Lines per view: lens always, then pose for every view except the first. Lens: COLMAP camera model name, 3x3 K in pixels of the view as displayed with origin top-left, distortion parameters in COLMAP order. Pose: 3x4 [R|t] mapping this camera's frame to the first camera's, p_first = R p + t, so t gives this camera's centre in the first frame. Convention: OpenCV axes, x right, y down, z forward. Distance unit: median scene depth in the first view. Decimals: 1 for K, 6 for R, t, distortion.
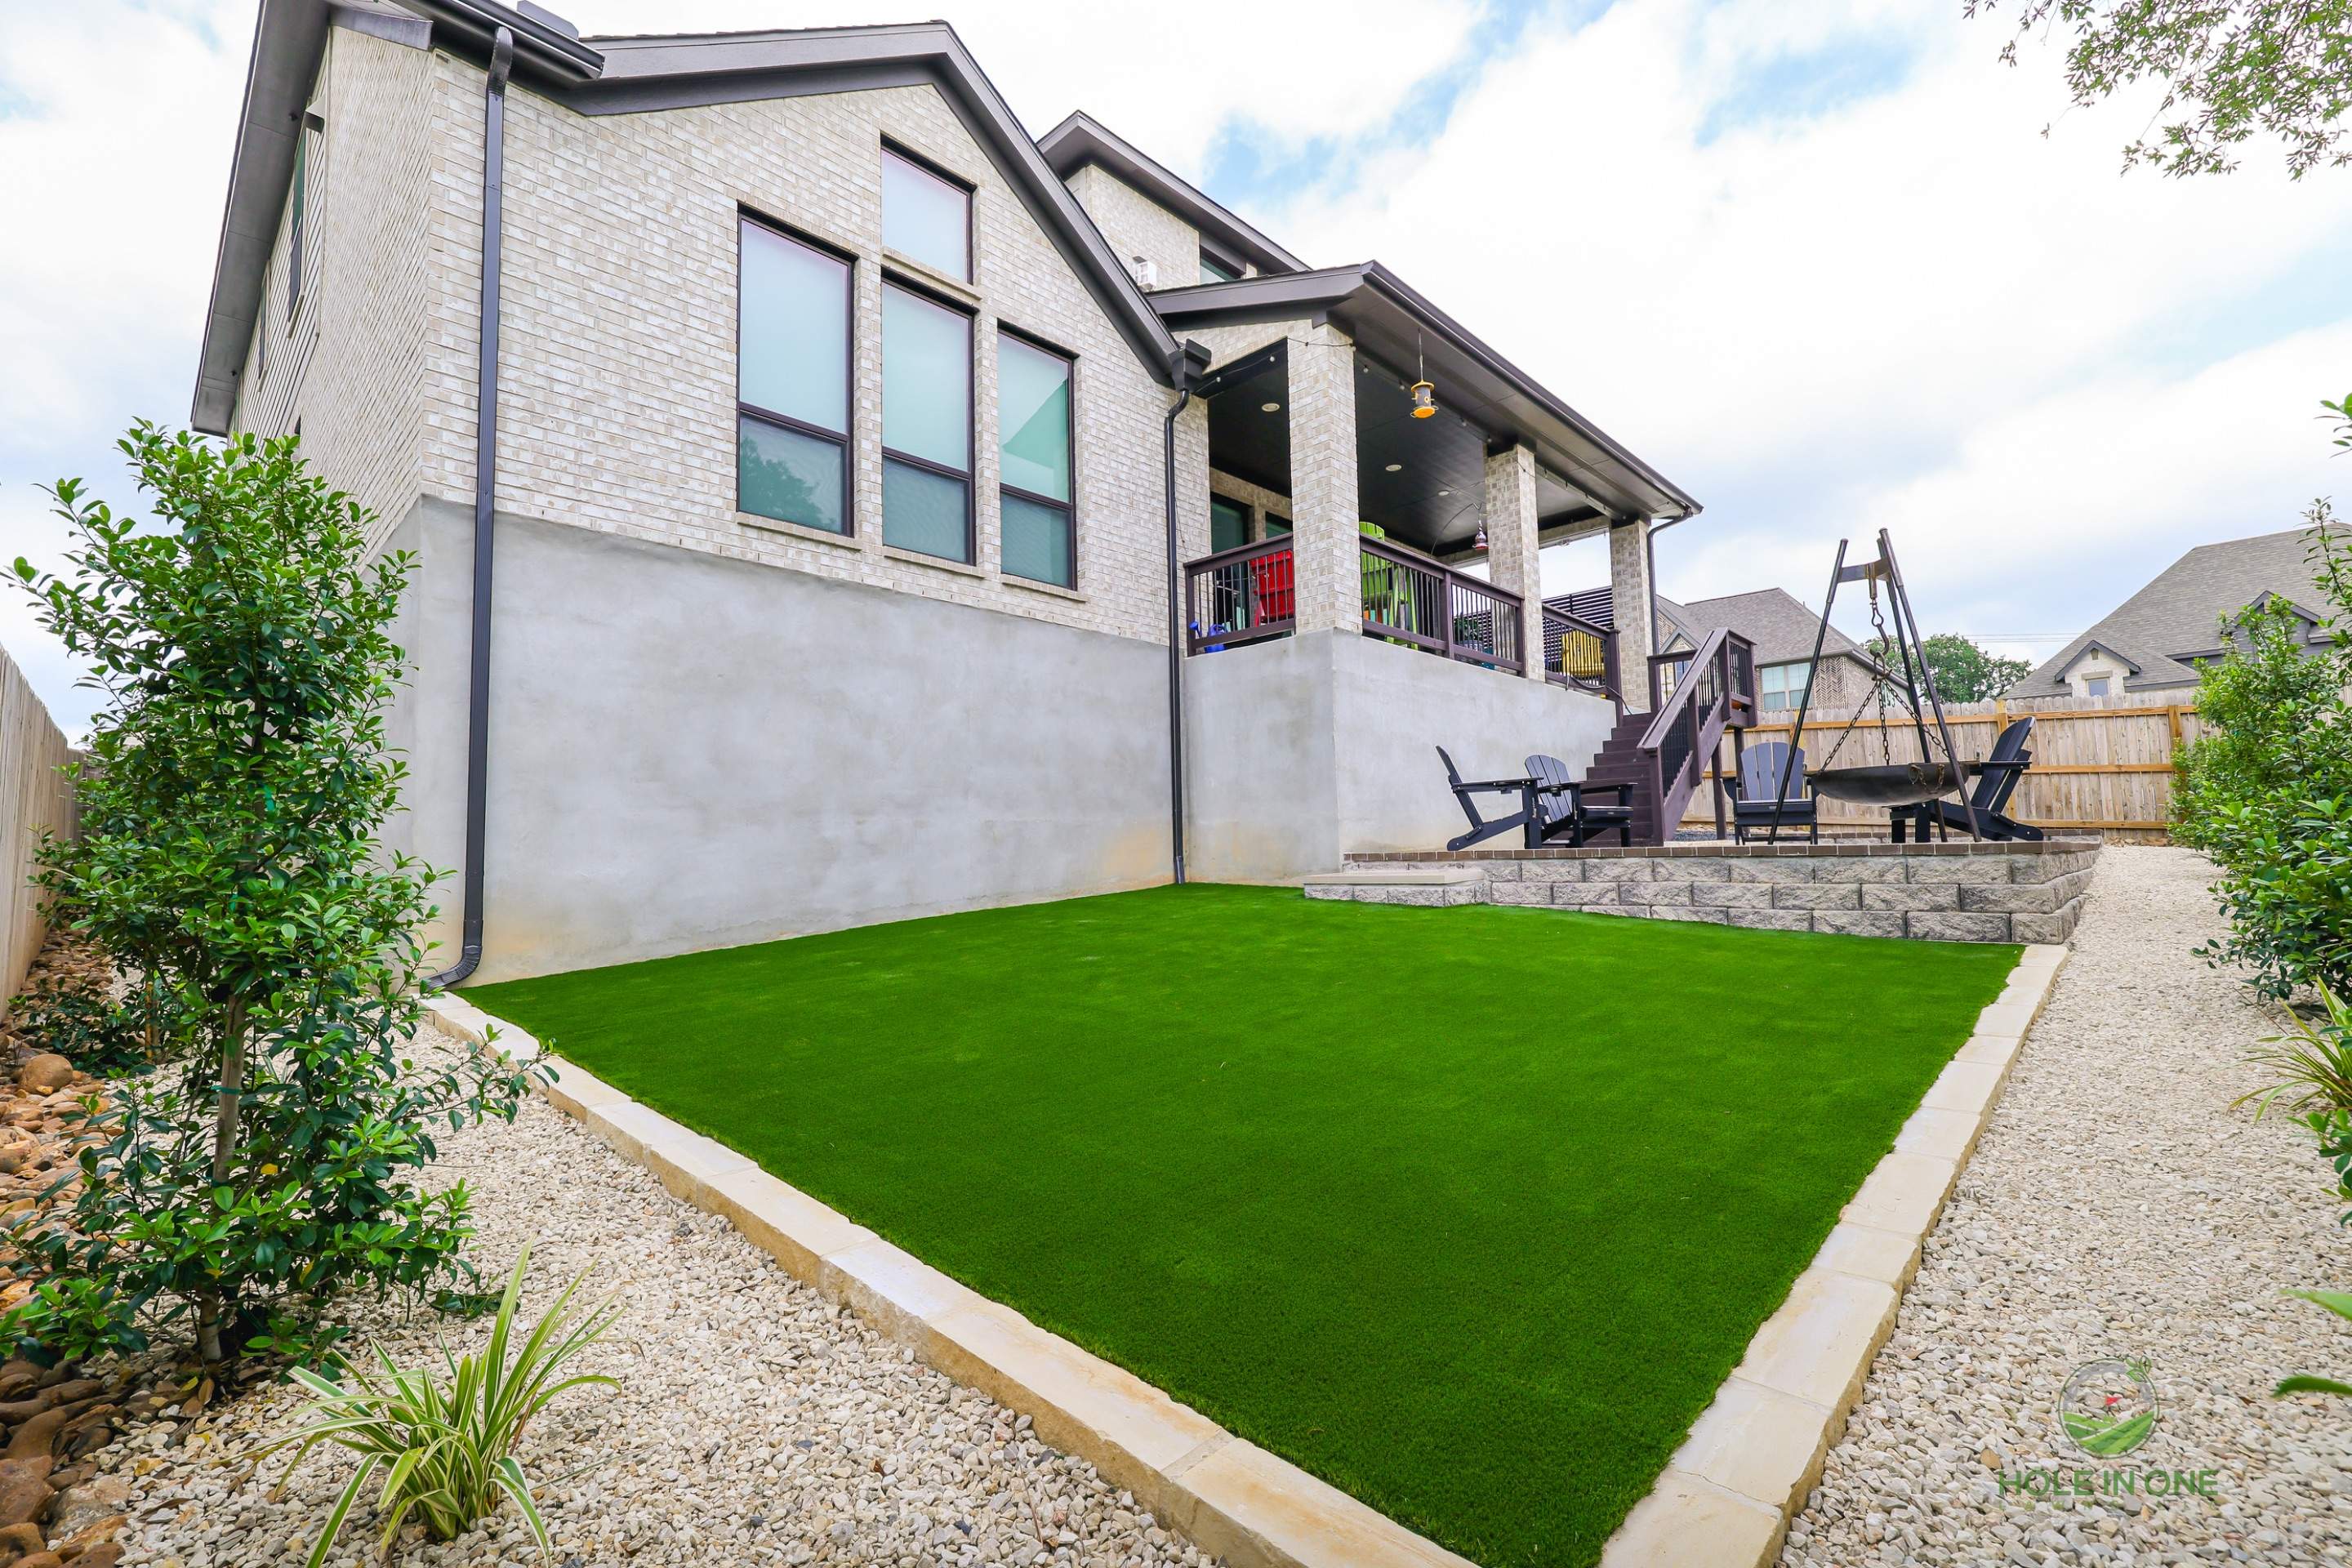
lens RADIAL K [[1012.9, 0, 1164.0], [0, 1012.9, 789.8], [0, 0, 1]] dist [0.000736, 0.000293]
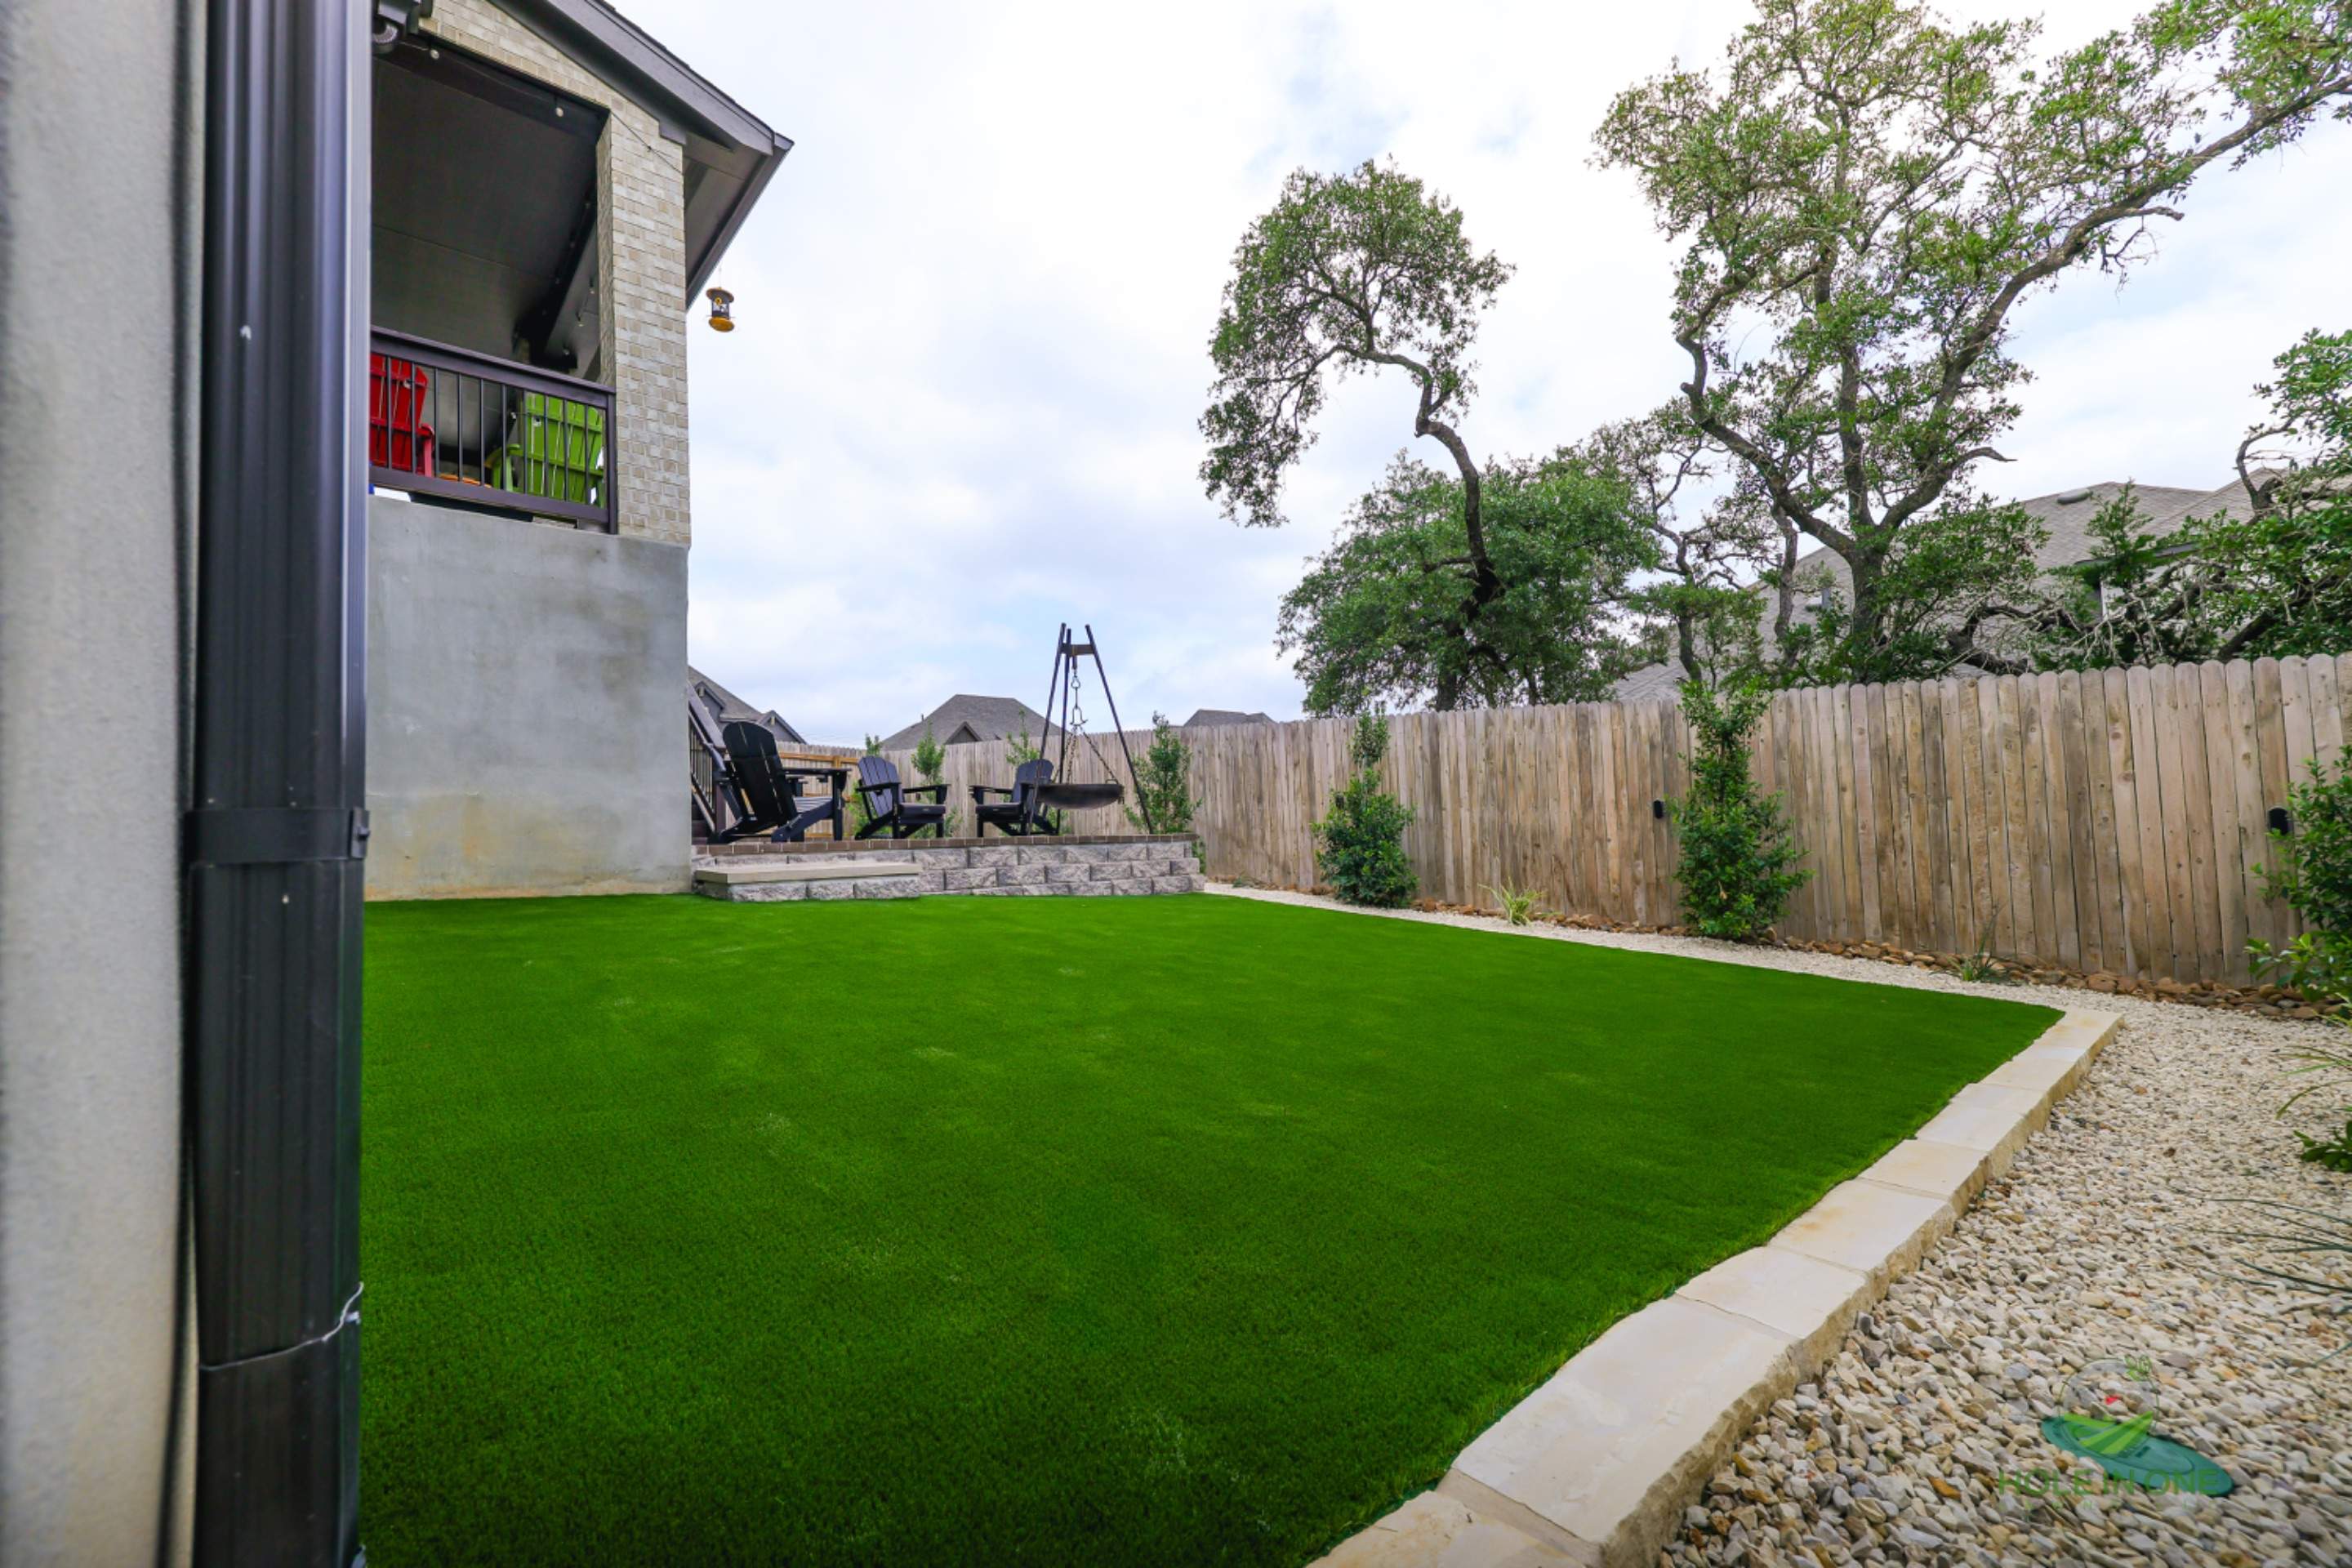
lens RADIAL K [[949.9, 0, 1166.9], [0, 949.9, 791.2], [0, 0, 1]] dist [0.000983, 0.000557]
pose [[0.077886, 0.065306, 0.994821, -0.545708], [-0.038614, 0.997301, -0.062446, 0.057249], [-0.996214, -0.033551, 0.080197, 0.634975]]
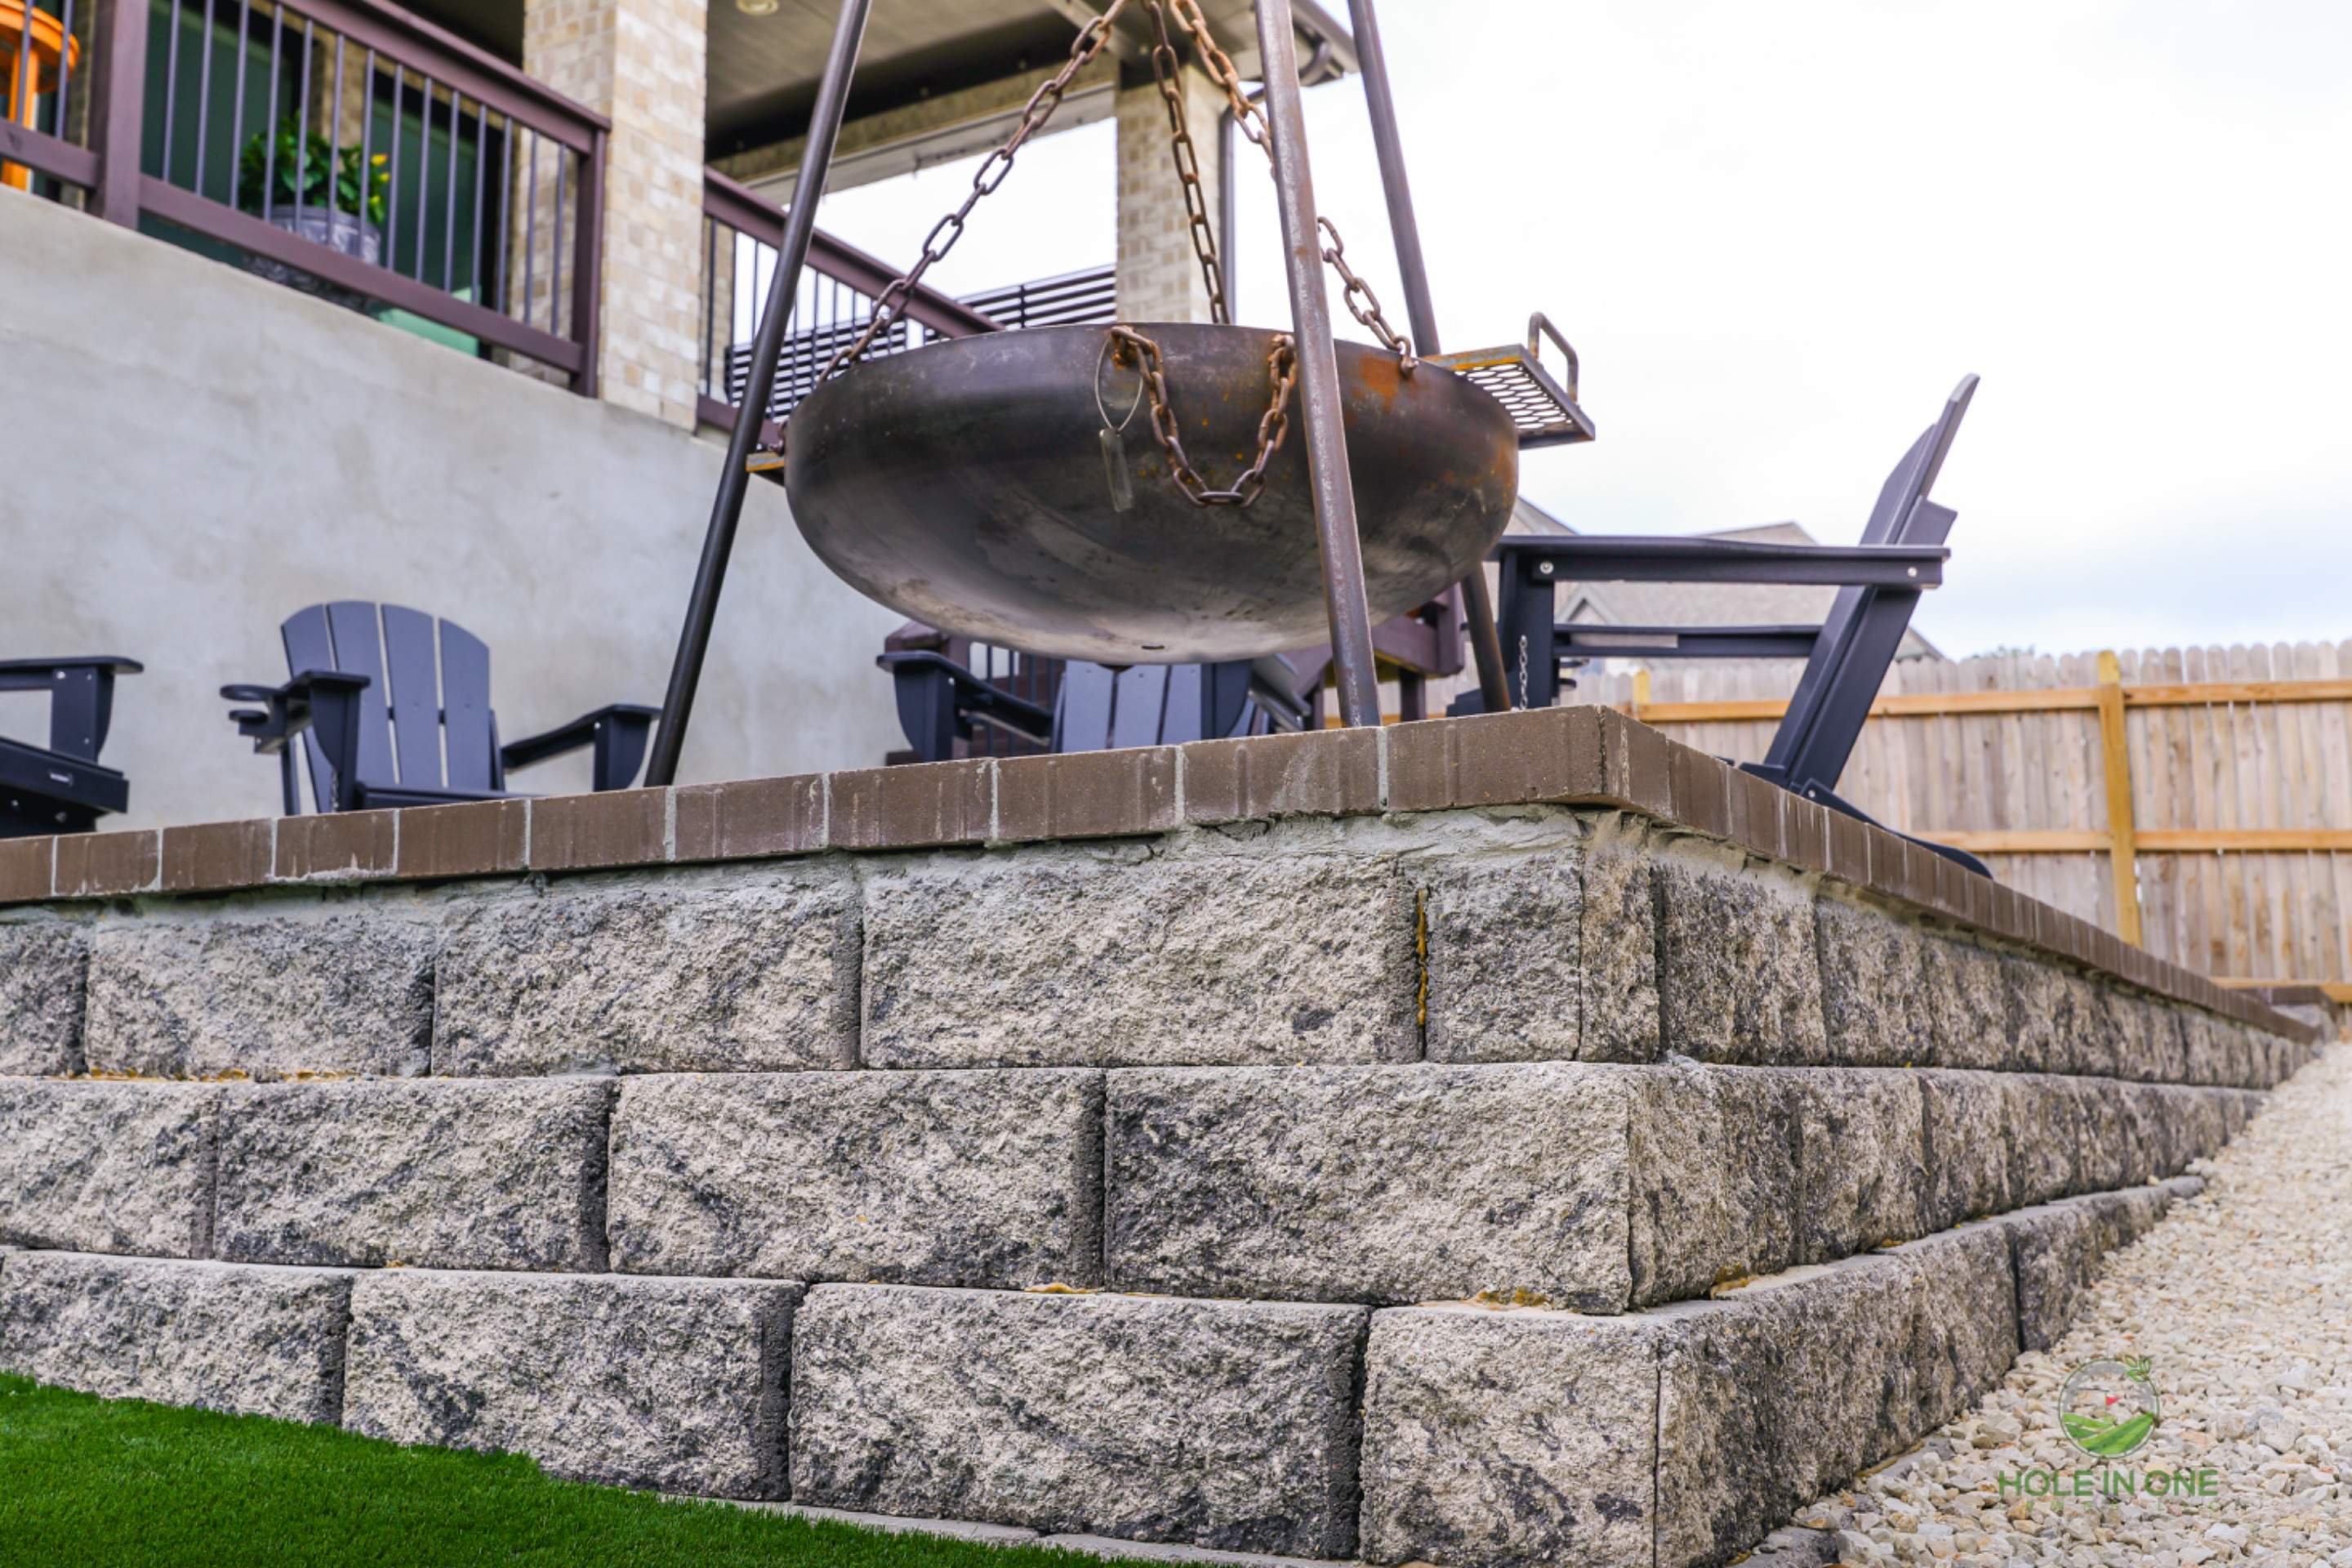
lens RADIAL K [[2270.1, 0, 1176.0], [0, 2270.1, 784.0], [0, 0, 1]] dist [-0.000174, 0.002900]
pose [[0.967098, 0.047412, 0.249949, 0.518054], [-0.028529, 0.996495, -0.078637, 0.057752], [-0.252801, 0.068918, 0.965061, 0.518924]]
